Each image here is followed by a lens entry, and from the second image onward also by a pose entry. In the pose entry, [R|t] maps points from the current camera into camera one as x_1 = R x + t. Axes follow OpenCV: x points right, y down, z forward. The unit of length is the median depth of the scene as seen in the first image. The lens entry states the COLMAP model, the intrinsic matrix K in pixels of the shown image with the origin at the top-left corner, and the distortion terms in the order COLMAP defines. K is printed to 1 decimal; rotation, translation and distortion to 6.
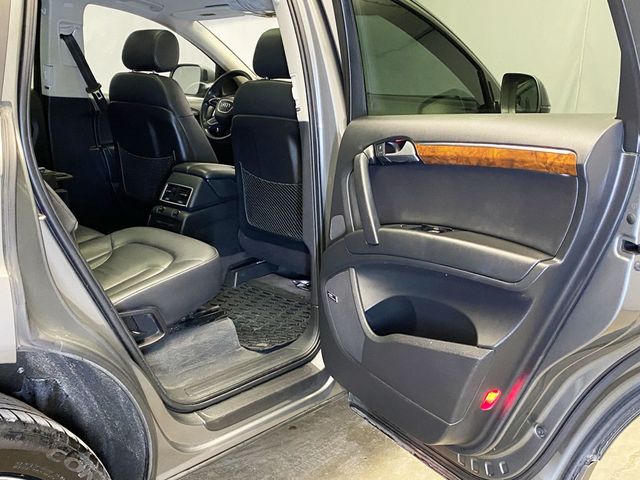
lens RADIAL K [[676.0, 0, 320.0], [0, 676.0, 240.0], [0, 0, 1]] dist [0.155796, -0.415988]
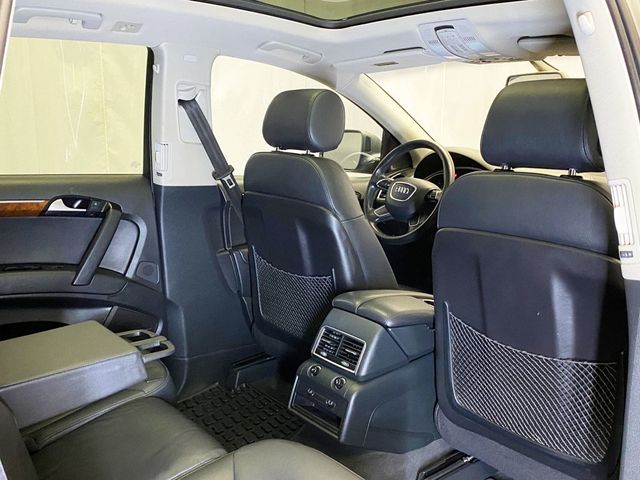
lens RADIAL K [[661.4, 0, 320.0], [0, 661.4, 240.0], [0, 0, 1]] dist [0.089140, -0.003478]
pose [[0.981952, 0.011628, -0.188773, -0.103334], [-0.022717, 0.998133, -0.056688, -0.118506], [0.187762, 0.059953, 0.980383, 0.357740]]
